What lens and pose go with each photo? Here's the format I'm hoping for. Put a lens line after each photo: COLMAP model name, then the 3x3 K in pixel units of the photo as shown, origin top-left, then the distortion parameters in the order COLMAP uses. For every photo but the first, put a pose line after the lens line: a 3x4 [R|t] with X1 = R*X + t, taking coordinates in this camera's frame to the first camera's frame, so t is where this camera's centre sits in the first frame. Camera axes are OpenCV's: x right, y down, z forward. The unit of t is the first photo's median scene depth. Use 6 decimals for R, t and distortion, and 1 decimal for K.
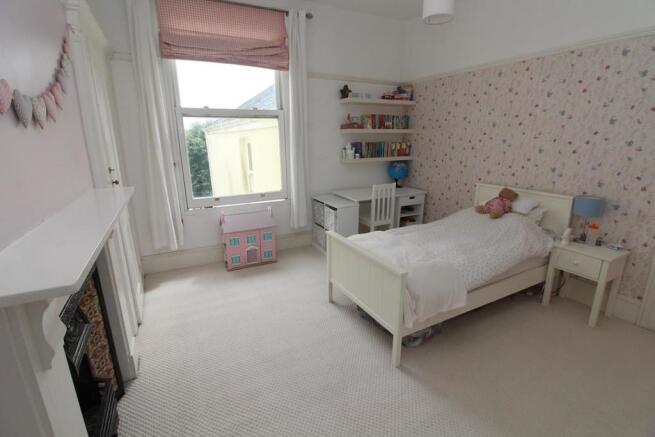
lens RADIAL K [[307.0, 0, 330.8], [0, 307.0, 216.8], [0, 0, 1]] dist [-0.000068, -0.015553]
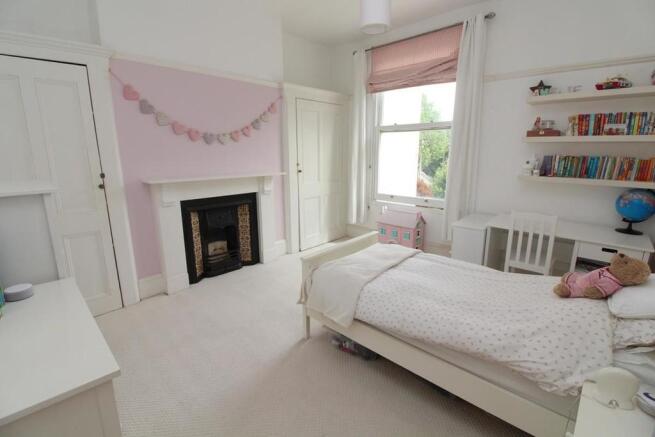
lens RADIAL K [[307.0, 0, 330.8], [0, 307.0, 216.8], [0, 0, 1]] dist [-0.000068, -0.015553]
pose [[0.312995, 0.213020, -0.925558, 0.663926], [-0.232635, 0.962032, 0.142744, -0.088335], [0.920823, 0.170639, 0.350667, 0.309363]]
